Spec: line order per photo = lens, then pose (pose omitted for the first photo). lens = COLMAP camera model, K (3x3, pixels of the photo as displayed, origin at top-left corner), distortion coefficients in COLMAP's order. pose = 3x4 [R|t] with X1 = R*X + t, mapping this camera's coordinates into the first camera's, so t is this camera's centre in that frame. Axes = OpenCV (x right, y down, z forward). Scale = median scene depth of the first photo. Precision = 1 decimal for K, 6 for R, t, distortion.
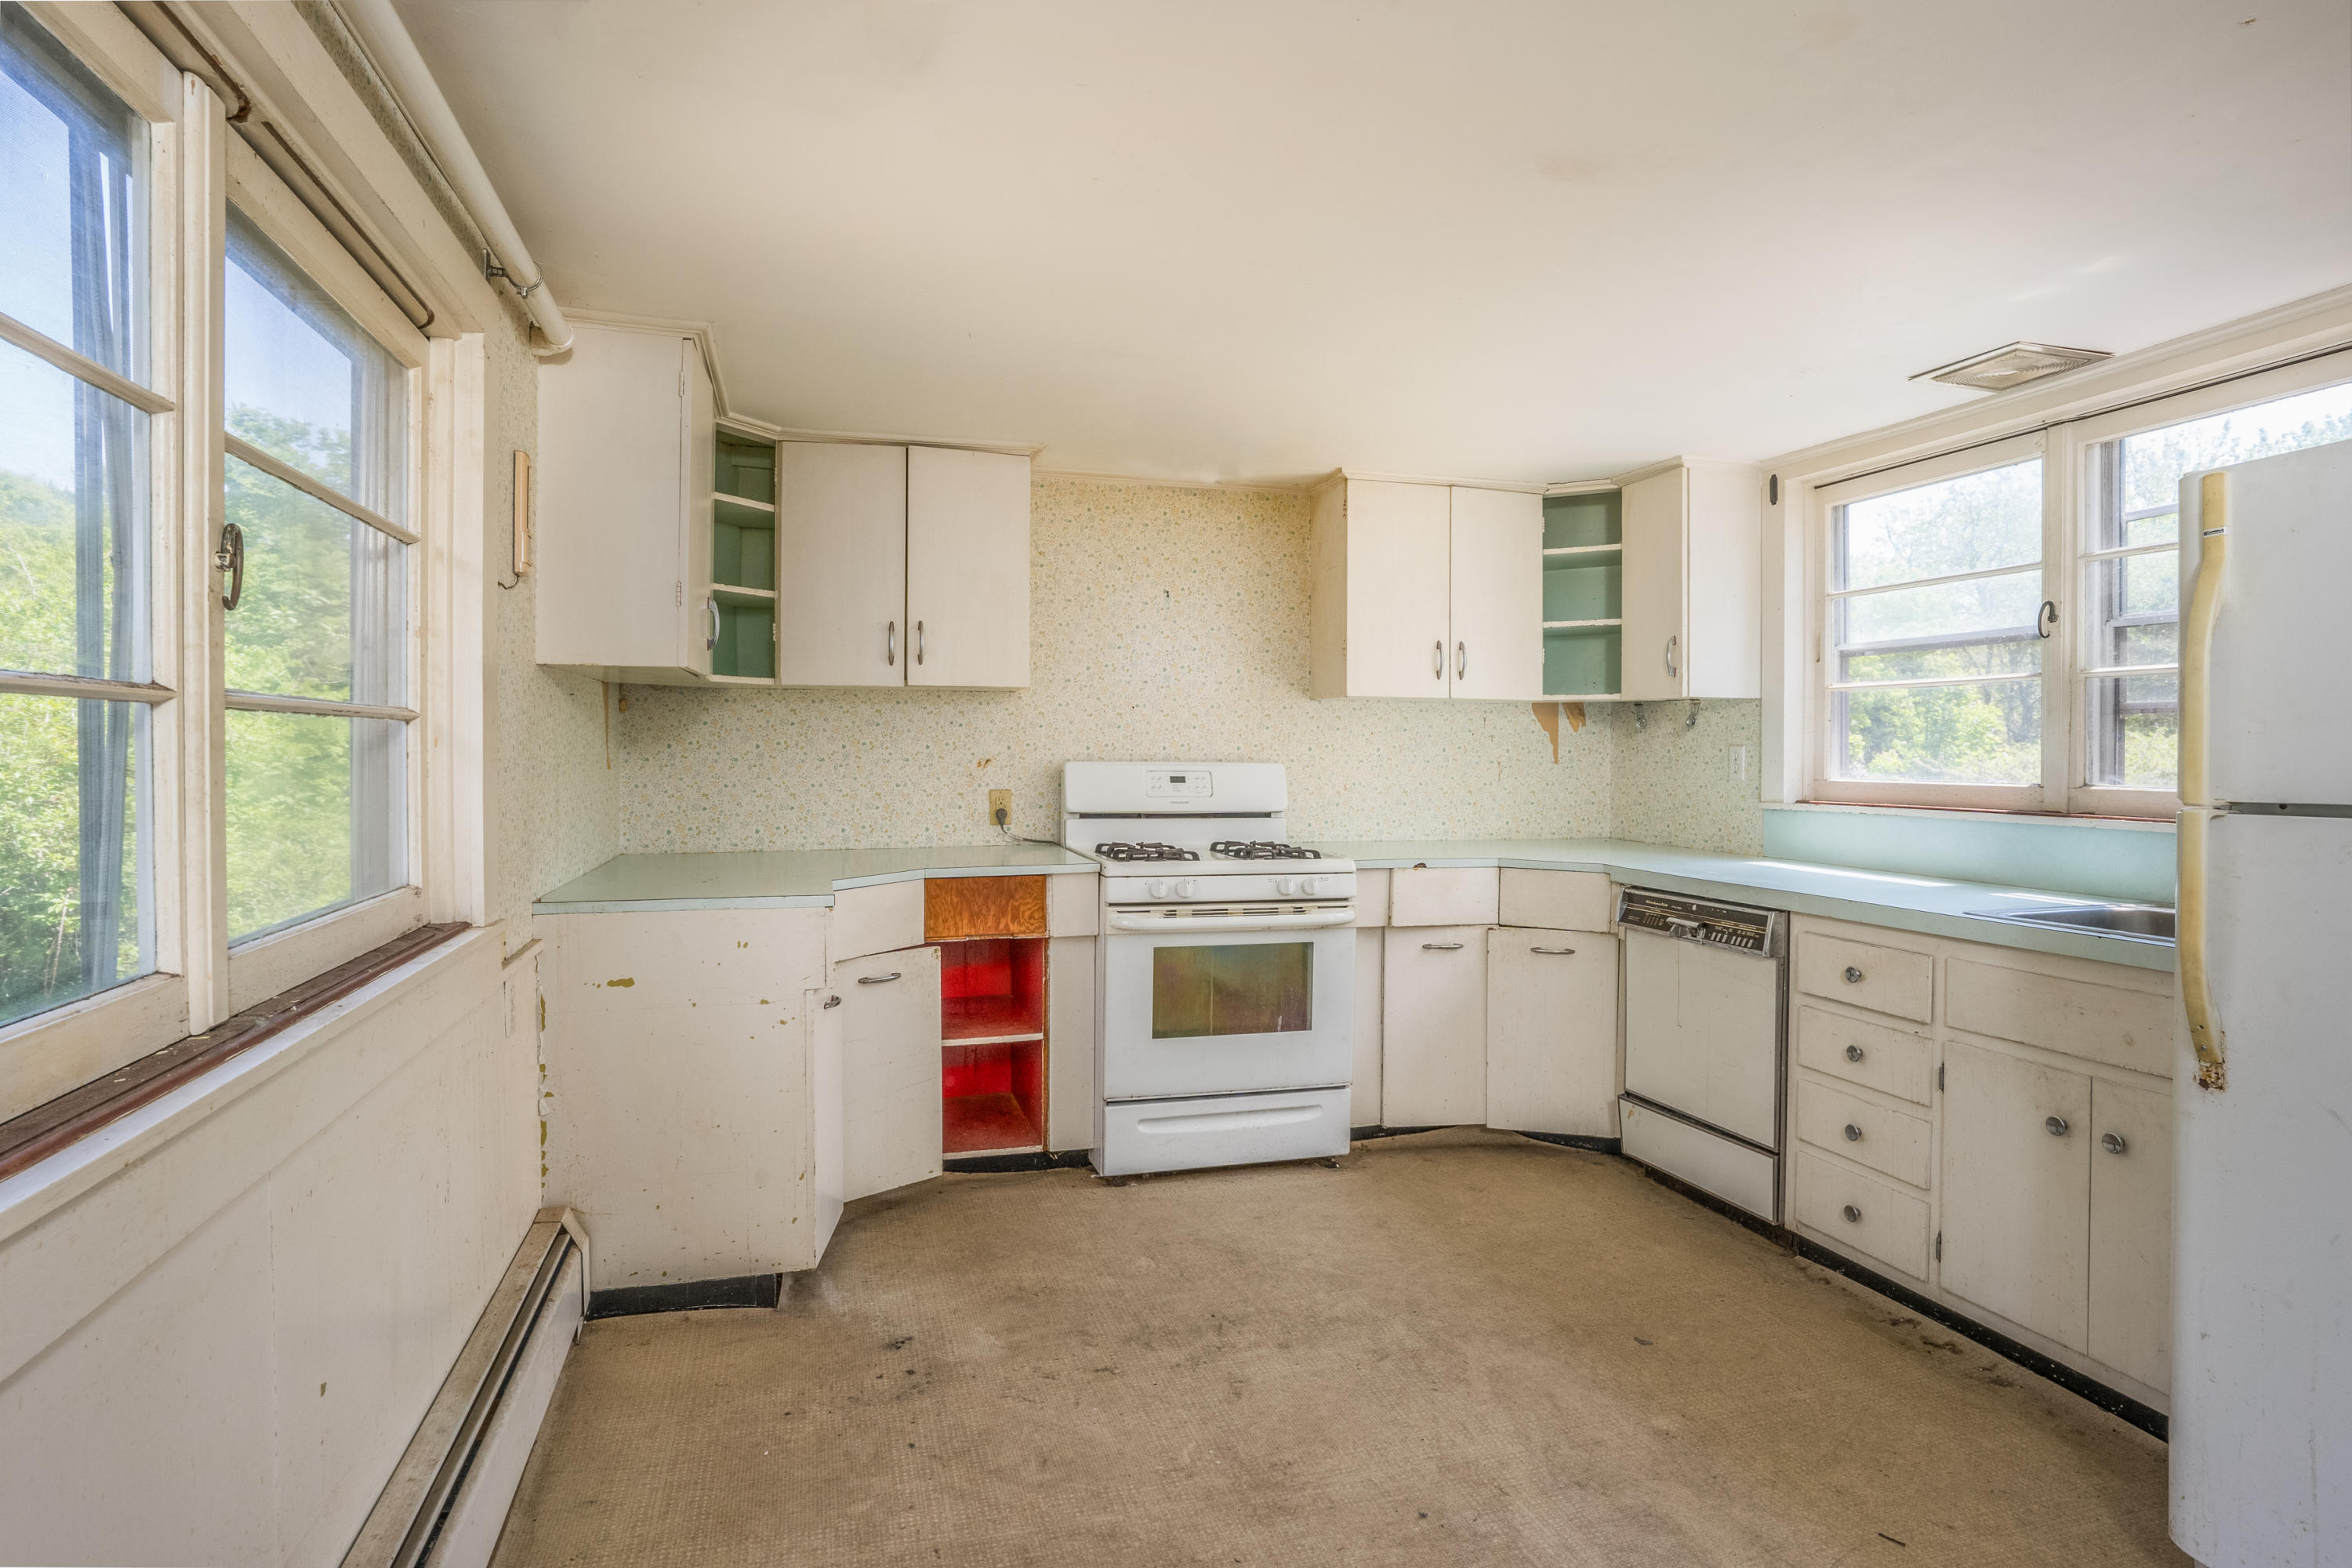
lens RADIAL K [[1234.8, 0, 1173.5], [0, 1234.8, 761.0], [0, 0, 1]] dist [-0.071067, 0.038341]
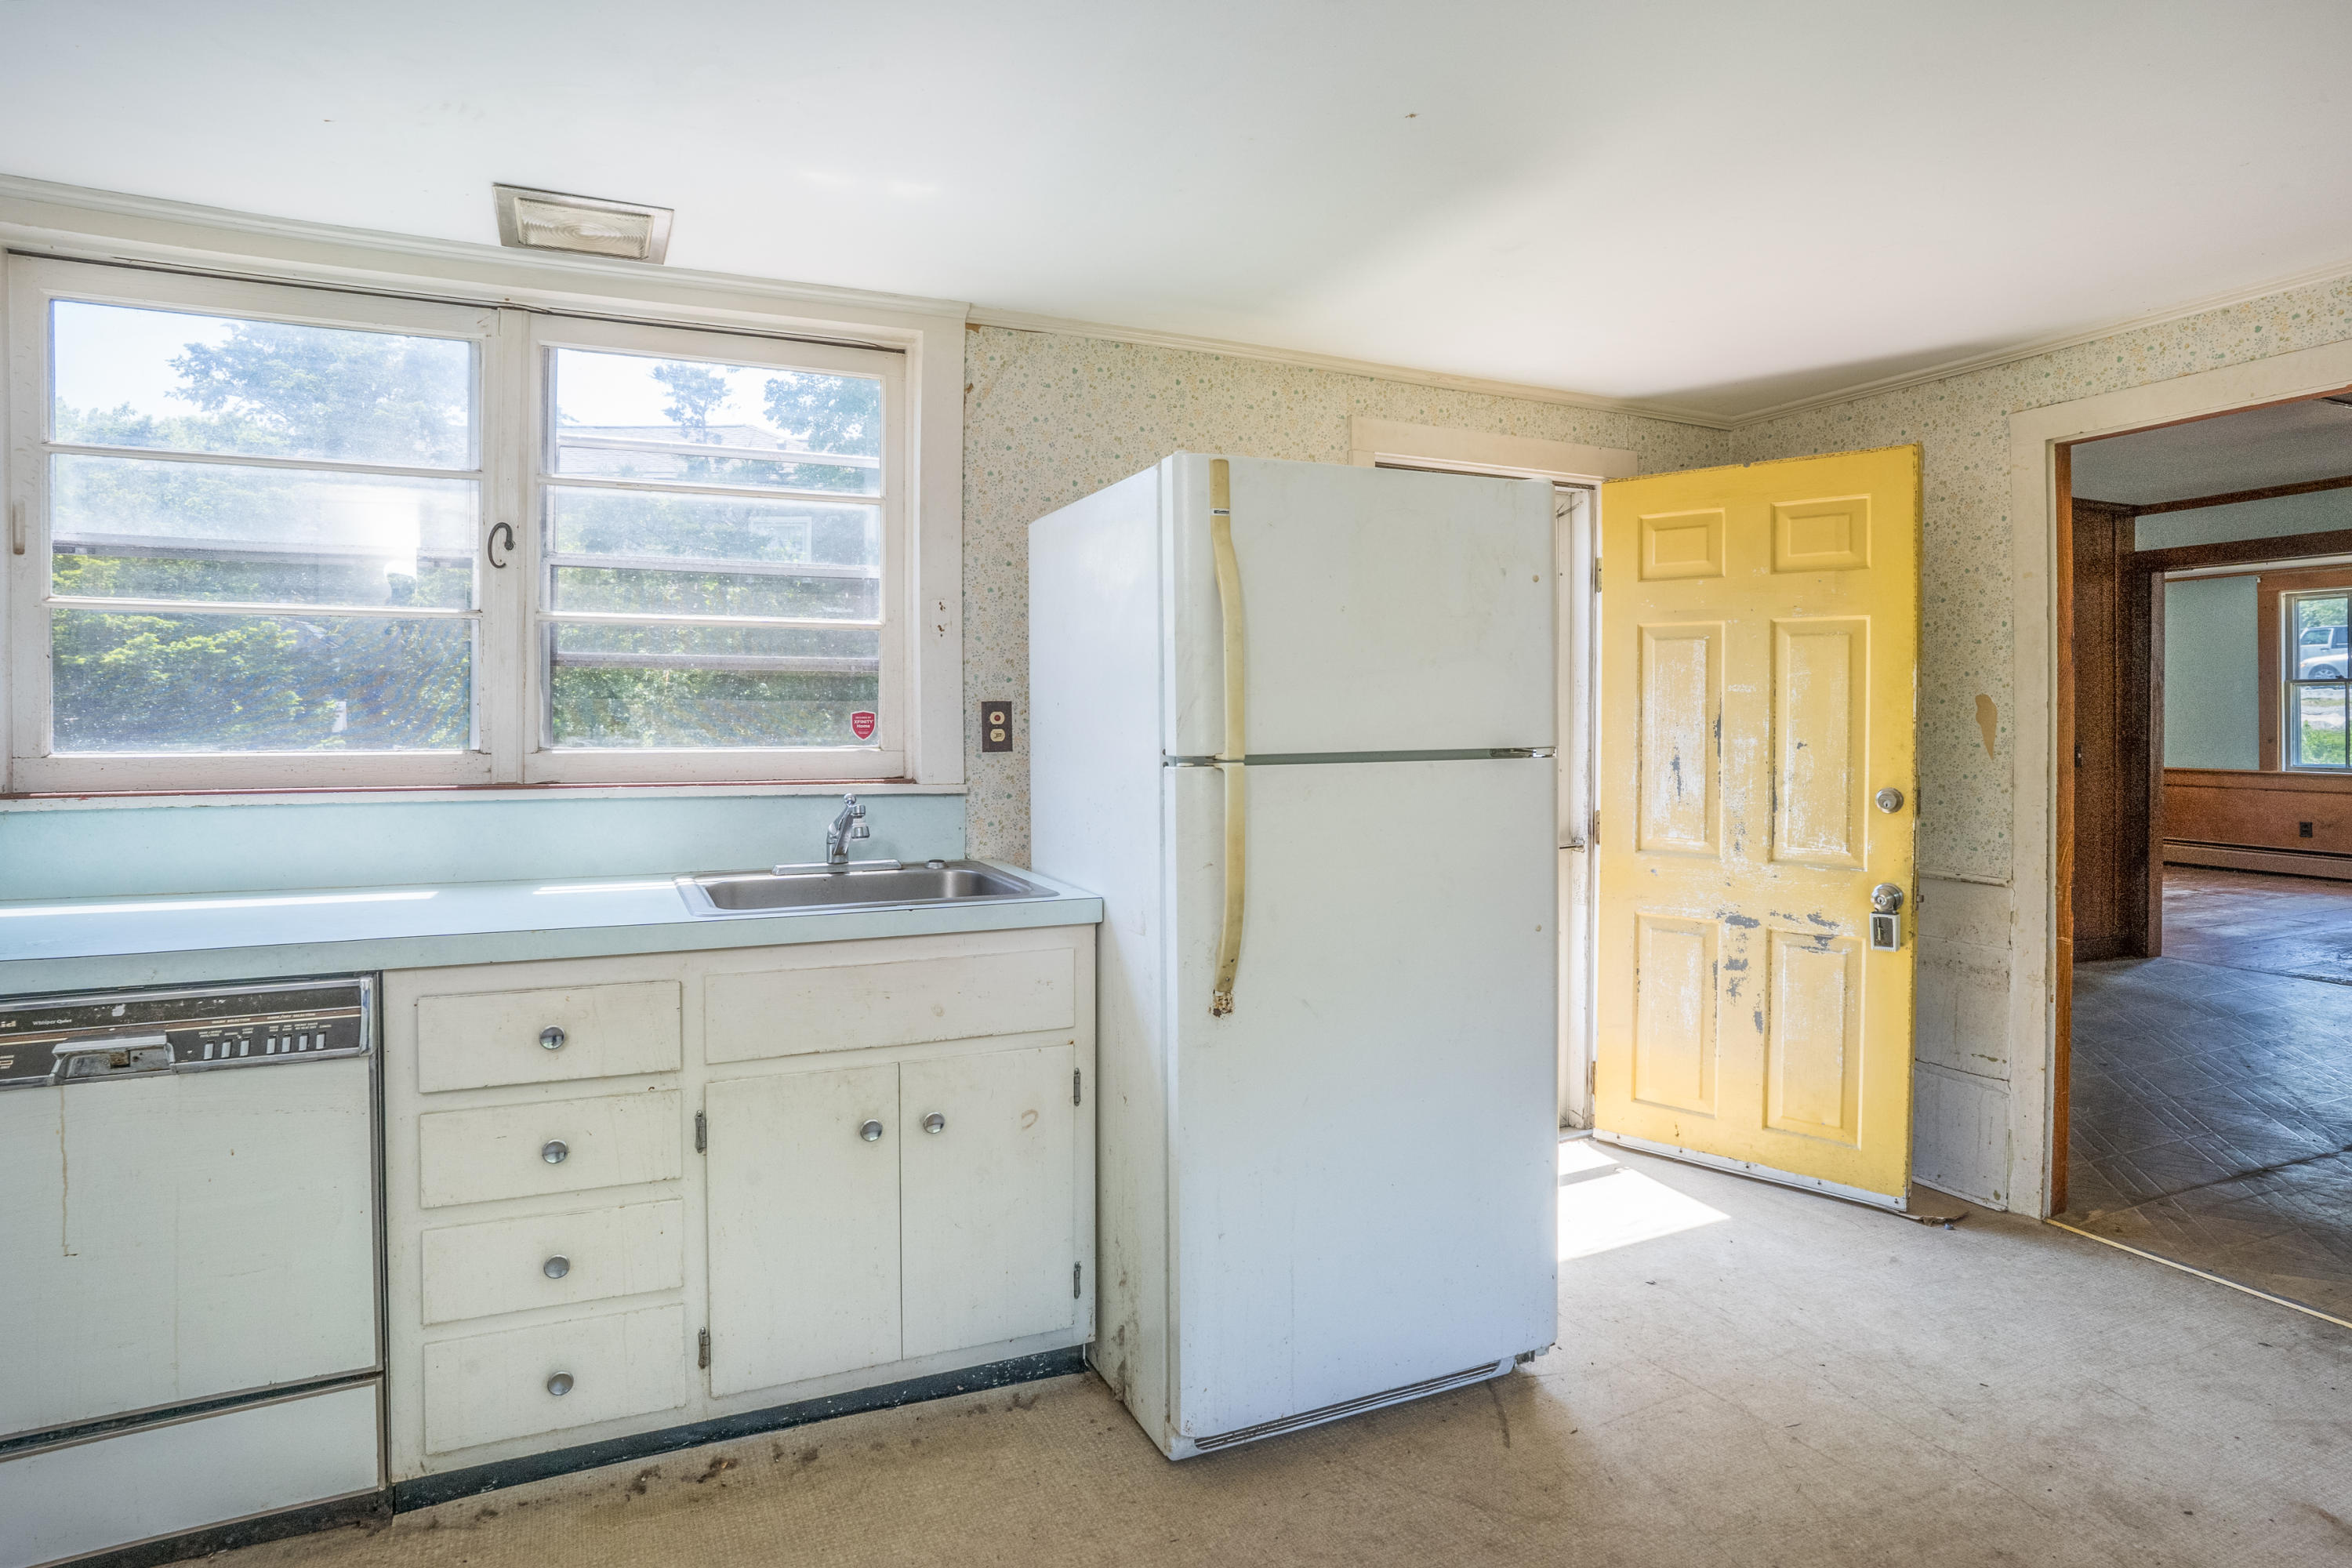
lens RADIAL K [[1264.0, 0, 1177.6], [0, 1264.0, 719.6], [0, 0, 1]] dist [-0.072243, 0.042961]
pose [[-0.133514, -0.009059, 0.991006, -0.169210], [0.005590, 0.999935, 0.009894, -0.007261], [-0.991031, 0.006861, -0.133454, 0.710187]]
